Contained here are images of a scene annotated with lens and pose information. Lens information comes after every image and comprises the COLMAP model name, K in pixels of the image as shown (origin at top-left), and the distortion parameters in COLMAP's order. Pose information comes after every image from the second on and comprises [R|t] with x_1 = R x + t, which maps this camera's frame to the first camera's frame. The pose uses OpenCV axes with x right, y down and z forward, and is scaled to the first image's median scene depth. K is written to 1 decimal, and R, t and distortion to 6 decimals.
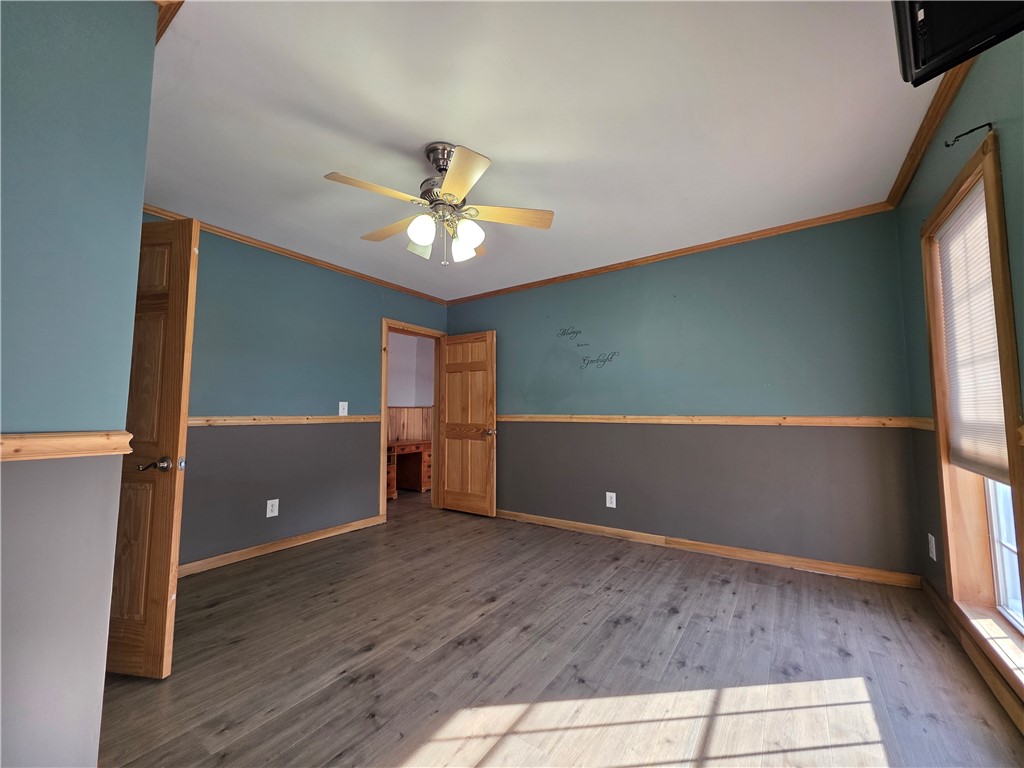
lens RADIAL K [[405.0, 0, 513.4], [0, 405.0, 385.1], [0, 0, 1]] dist [0.000872, -0.000007]
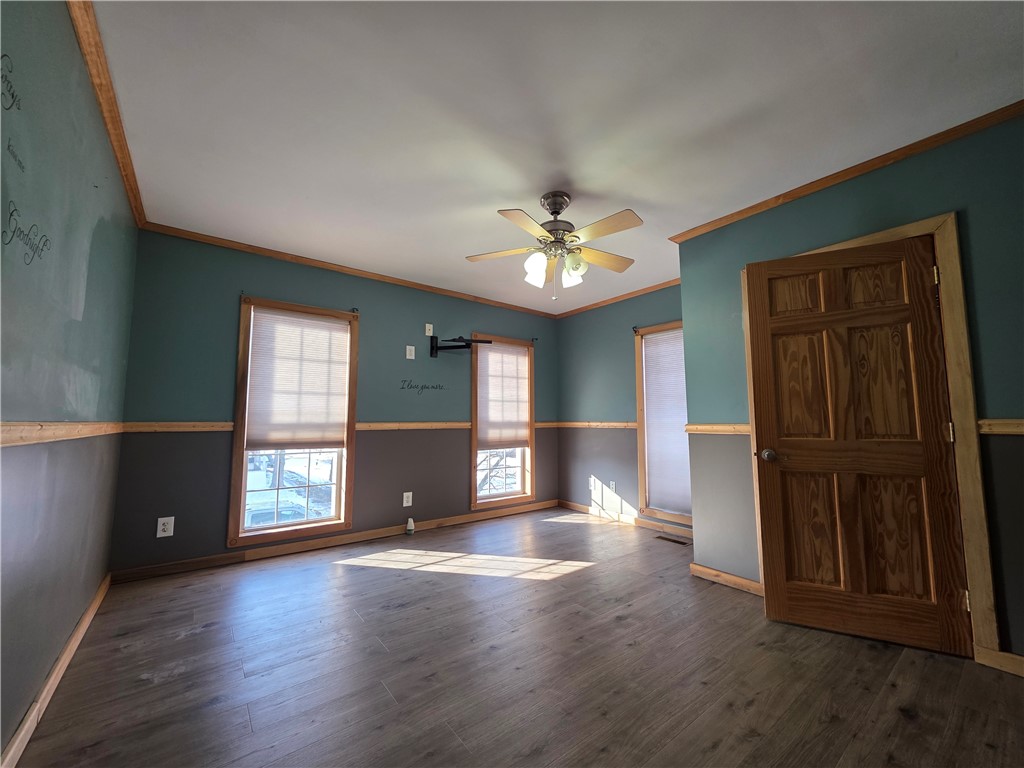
lens RADIAL K [[405.0, 0, 513.4], [0, 405.0, 385.1], [0, 0, 1]] dist [0.000872, -0.000007]
pose [[-0.952391, 0.030962, 0.303304, -0.411372], [-0.016321, 0.988226, -0.152127, 0.158953], [-0.304444, -0.149835, -0.940672, 2.134668]]
